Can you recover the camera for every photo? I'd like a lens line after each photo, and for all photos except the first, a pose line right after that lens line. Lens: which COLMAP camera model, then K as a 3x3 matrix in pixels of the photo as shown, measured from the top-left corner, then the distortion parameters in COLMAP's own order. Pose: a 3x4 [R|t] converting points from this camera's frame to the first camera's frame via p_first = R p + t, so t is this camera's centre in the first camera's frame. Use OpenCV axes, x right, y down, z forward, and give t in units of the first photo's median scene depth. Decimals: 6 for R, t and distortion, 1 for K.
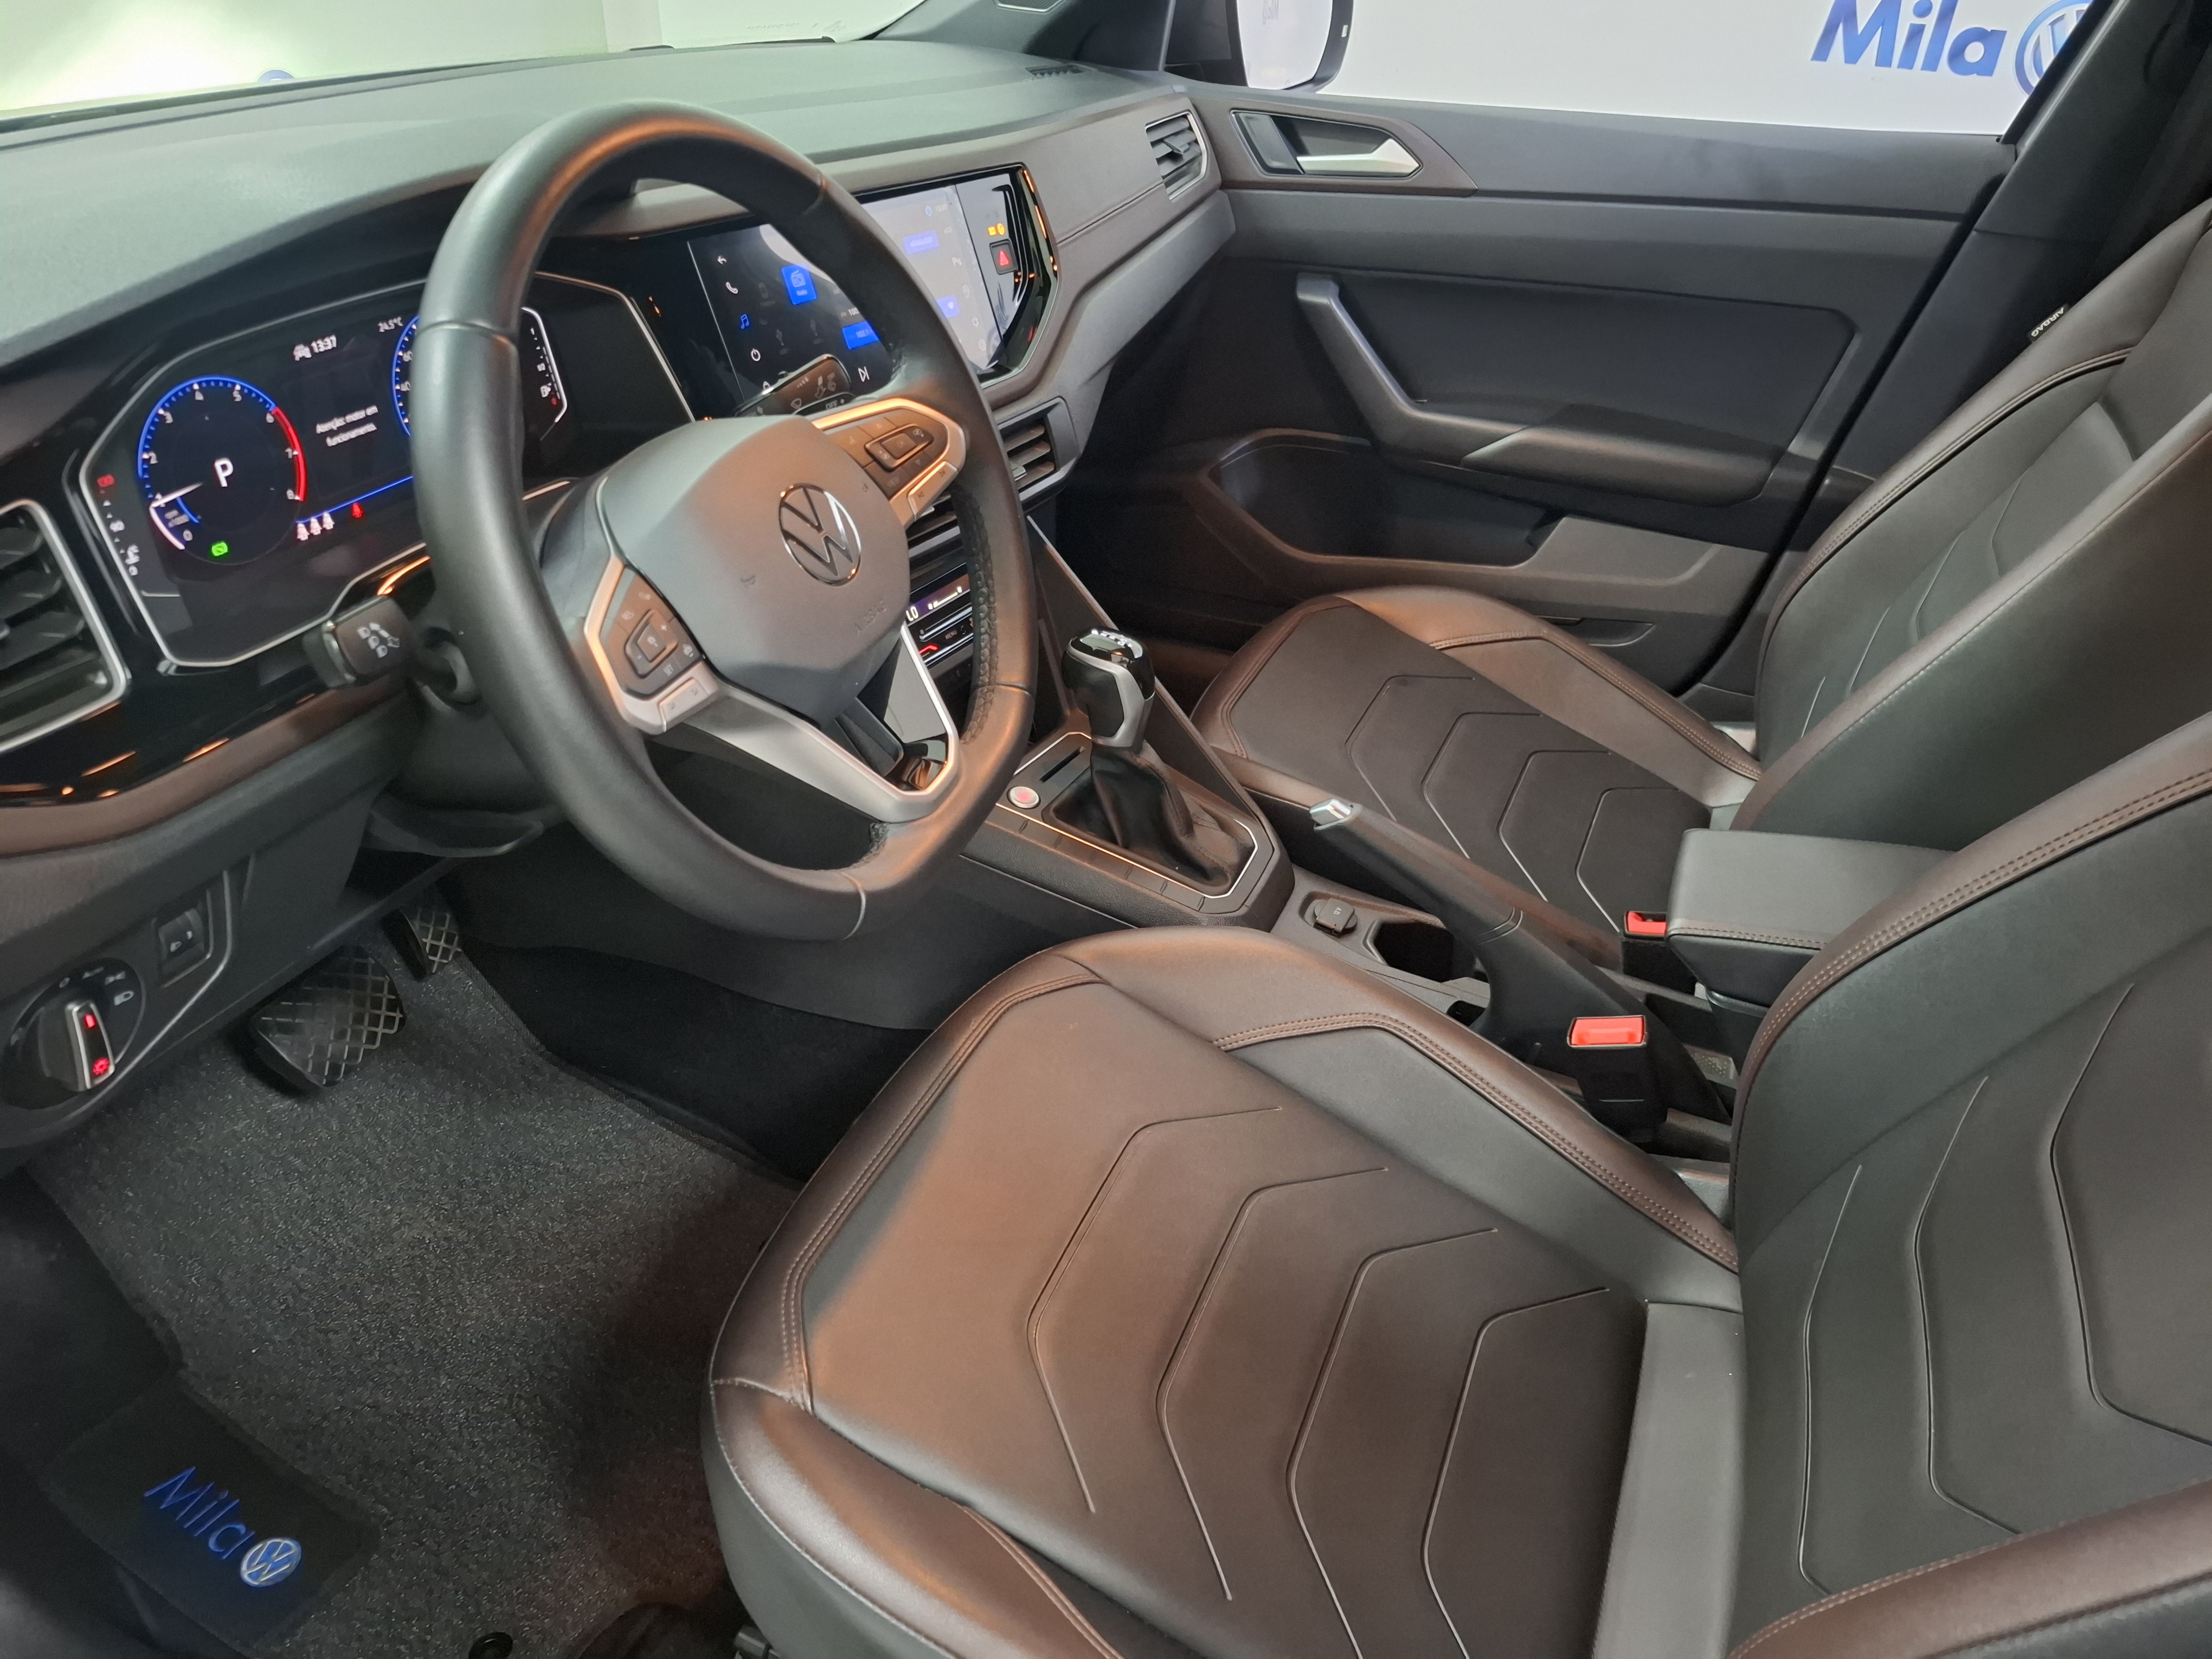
lens RADIAL K [[1587.8, 0, 1104.1], [0, 1587.8, 883.3], [0, 0, 1]] dist [-0.001012, -0.001104]
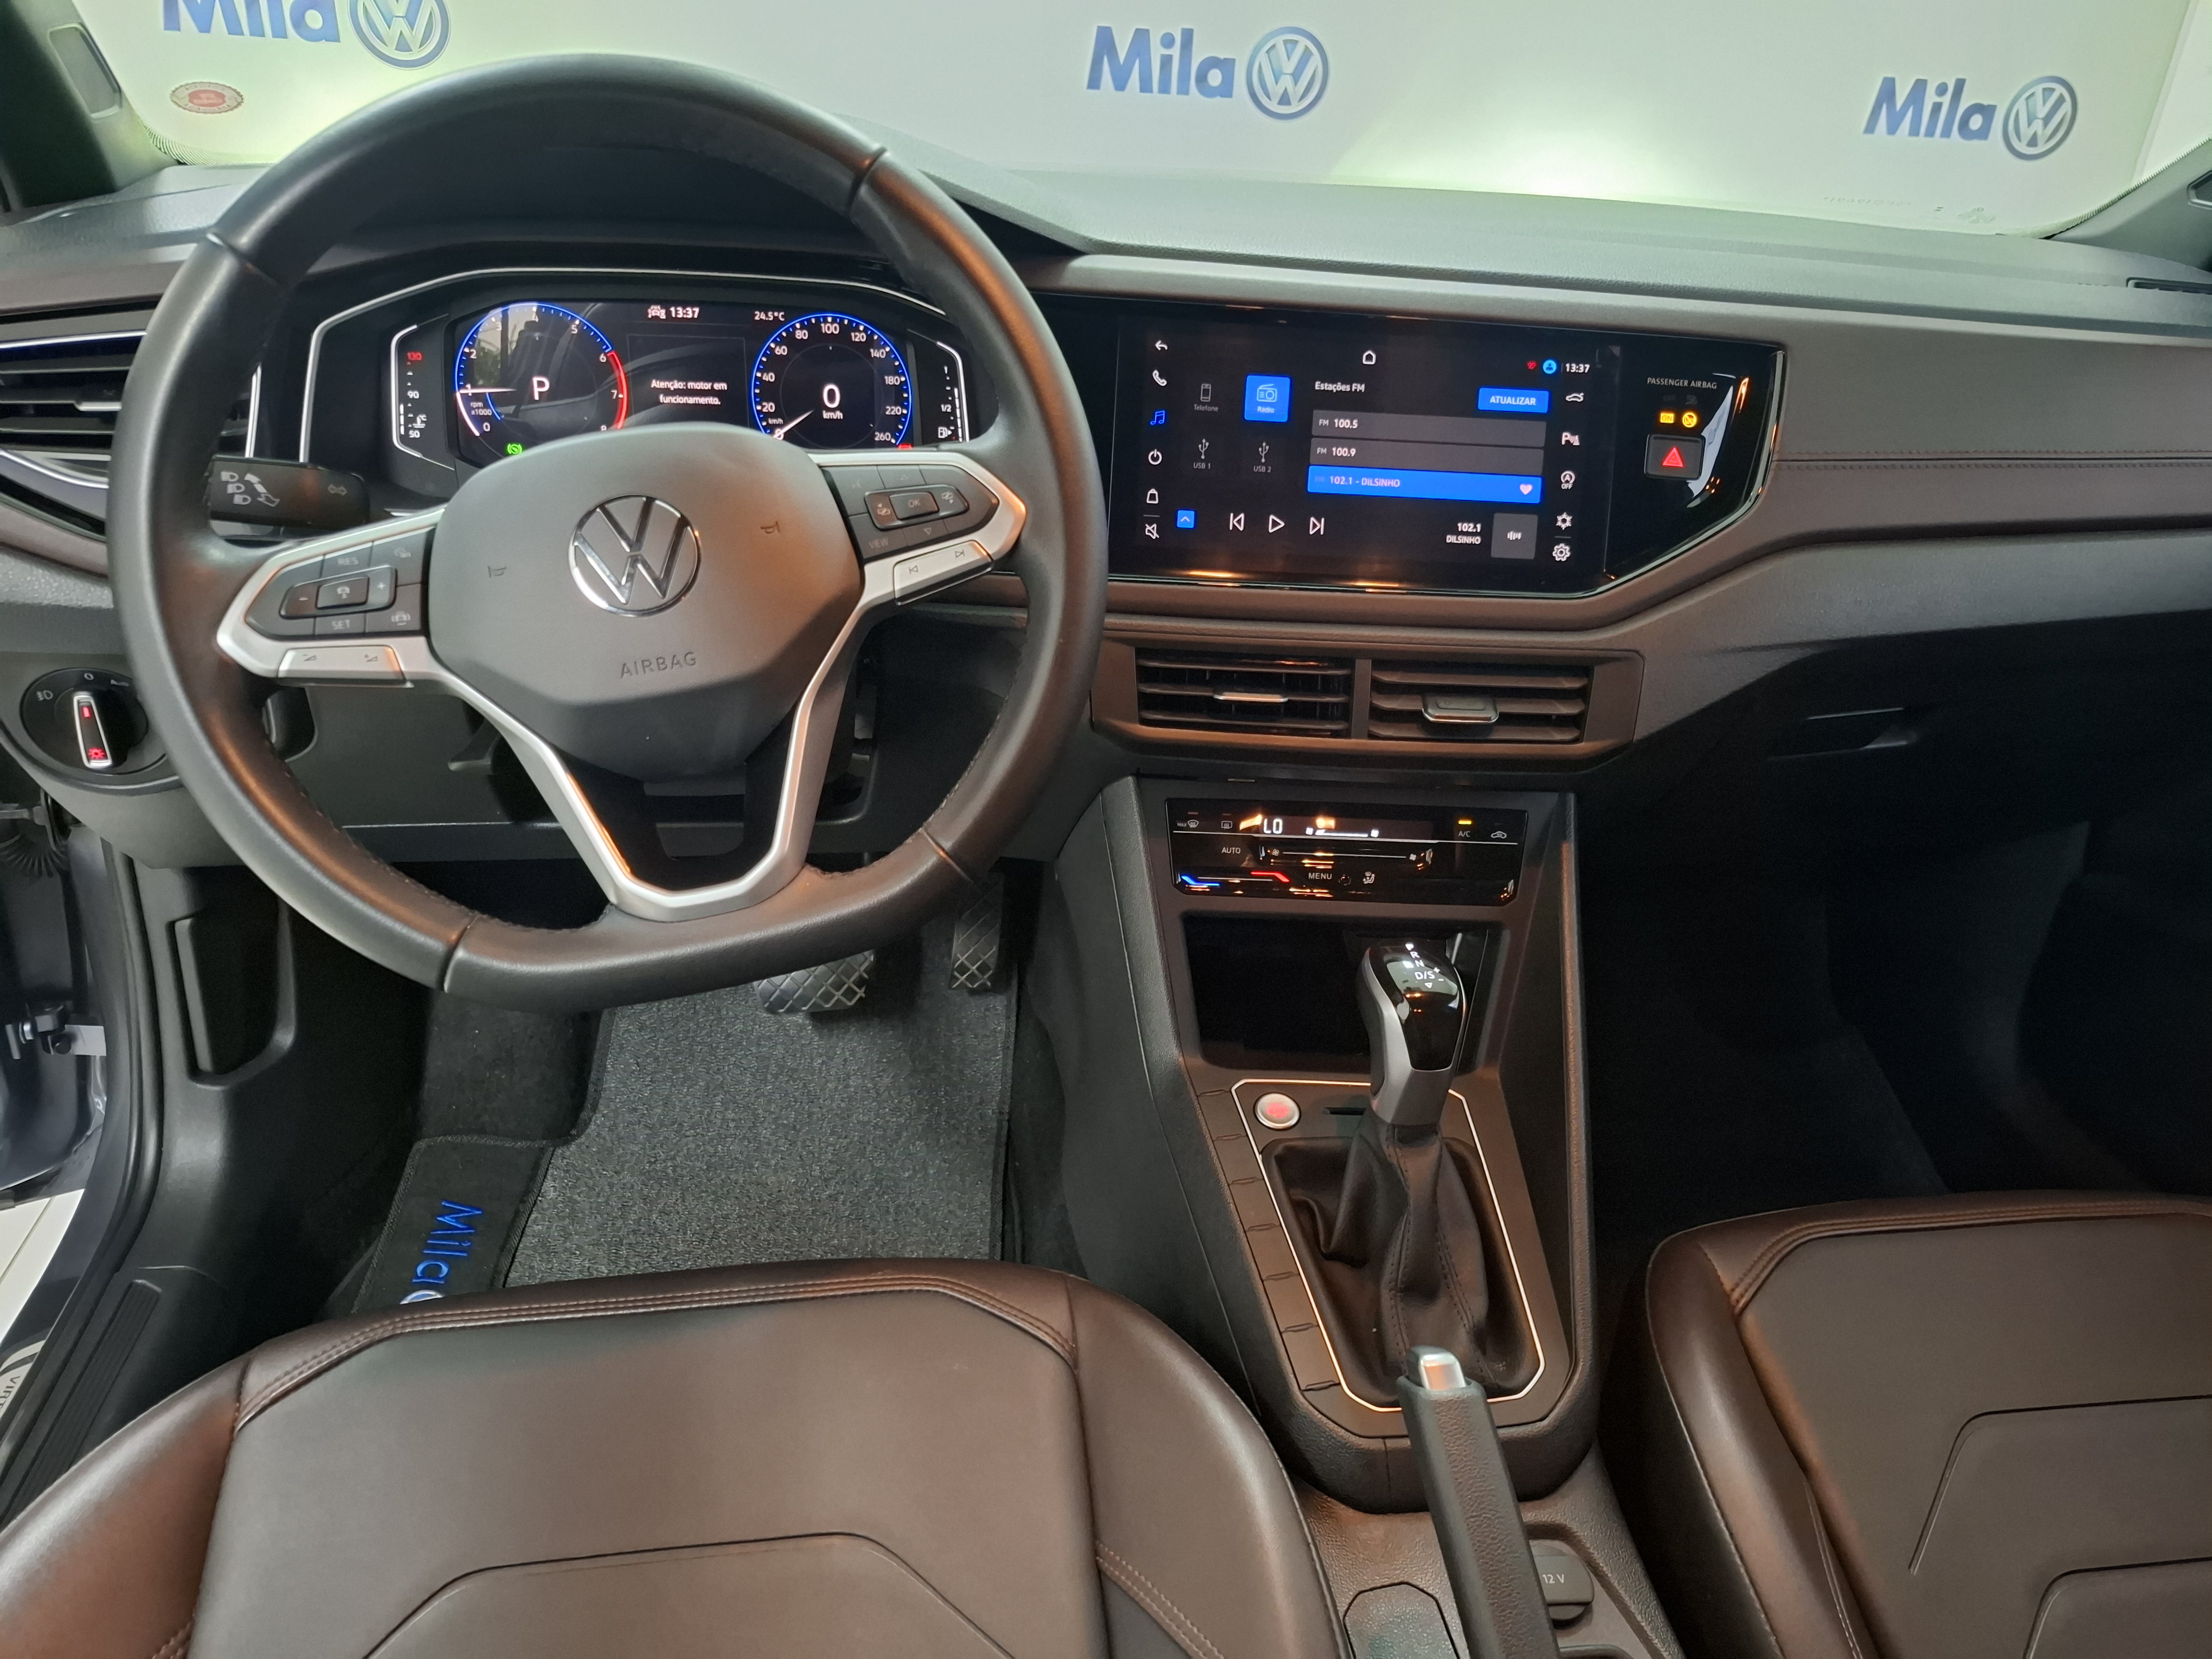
lens RADIAL K [[1523.7, 0, 1106.0], [0, 1523.7, 829.5], [0, 0, 1]] dist [0.051470, -0.029958]
pose [[0.519591, 0.372827, -0.768782, 0.573006], [-0.502326, 0.861143, 0.078115, -0.258998], [0.691154, 0.345591, 0.634723, 0.649335]]
